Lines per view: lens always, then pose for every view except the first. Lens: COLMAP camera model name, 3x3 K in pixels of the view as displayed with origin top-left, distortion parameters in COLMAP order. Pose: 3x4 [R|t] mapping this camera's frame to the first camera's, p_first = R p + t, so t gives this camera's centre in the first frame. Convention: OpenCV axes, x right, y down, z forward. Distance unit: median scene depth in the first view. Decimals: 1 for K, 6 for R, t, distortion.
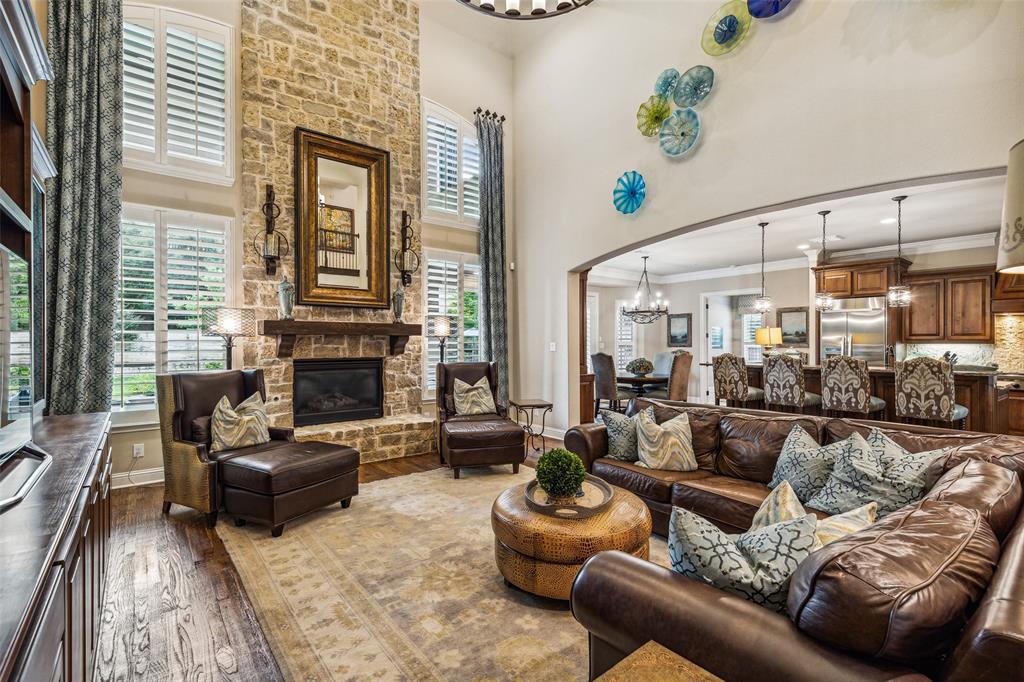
lens RADIAL K [[464.2, 0, 517.1], [0, 464.2, 344.9], [0, 0, 1]] dist [0.010587, -0.000200]
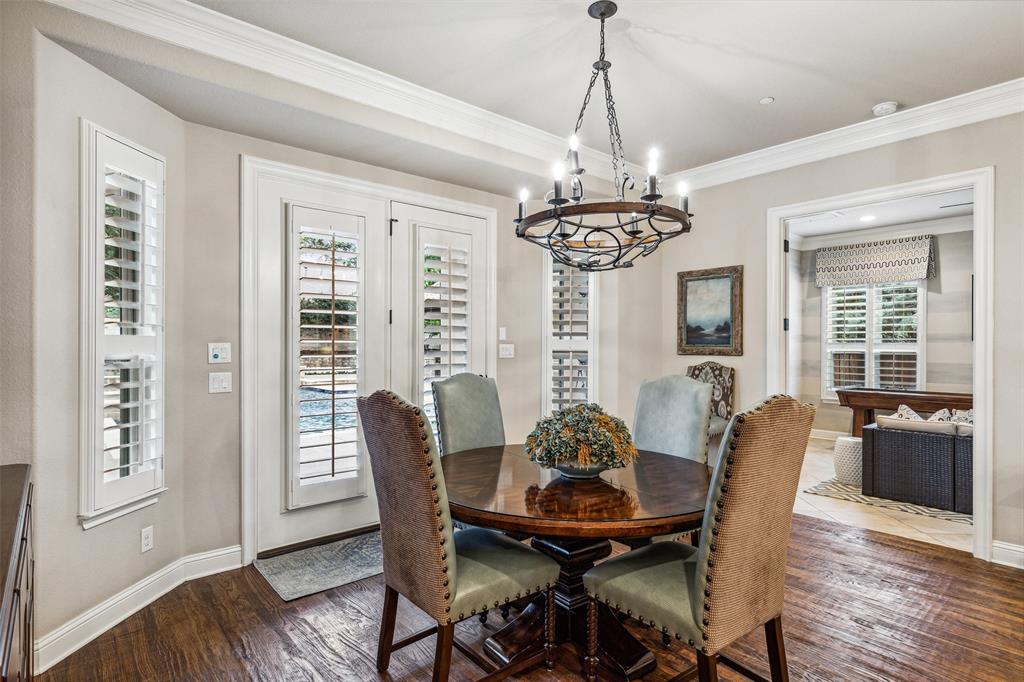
lens RADIAL K [[537.5, 0, 513.5], [0, 537.5, 341.7], [0, 0, 1]] dist [-0.002564, -0.000286]
pose [[0.999472, 0.004744, 0.032149, 0.240702], [-0.004495, 0.999959, -0.007833, -0.002960], [-0.032185, 0.007685, 0.999452, 0.781110]]
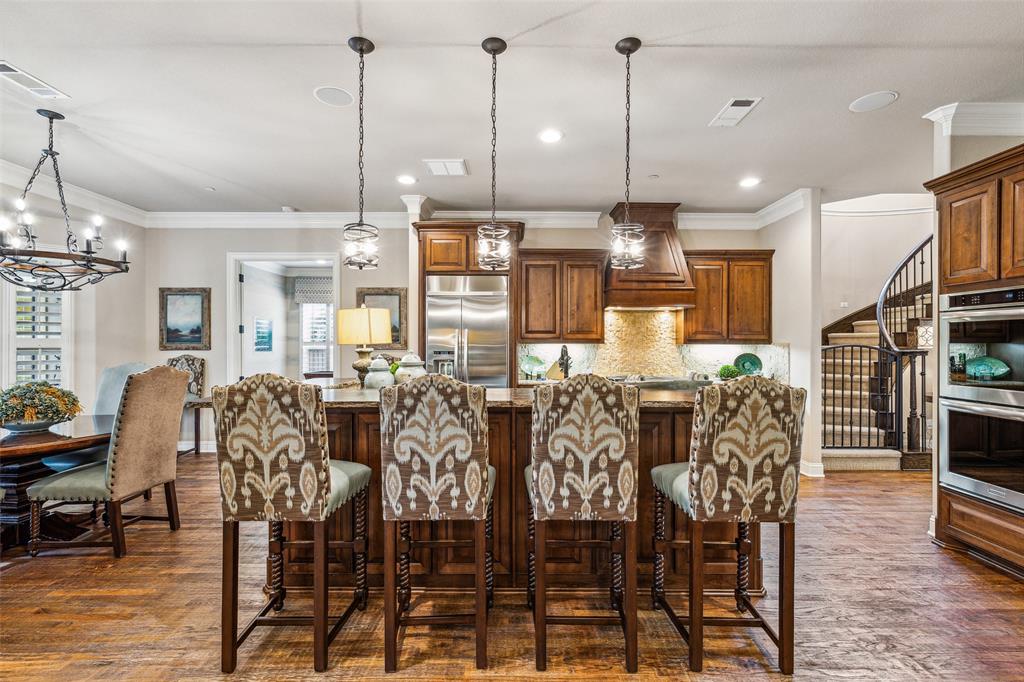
lens RADIAL K [[464.2, 0, 517.2], [0, 464.2, 343.2], [0, 0, 1]] dist [0.010587, -0.000200]
pose [[0.627724, 0.003919, 0.778426, 0.239258], [0.001399, 0.999980, -0.006162, 0.001048], [-0.778435, 0.004957, 0.627706, 0.512377]]
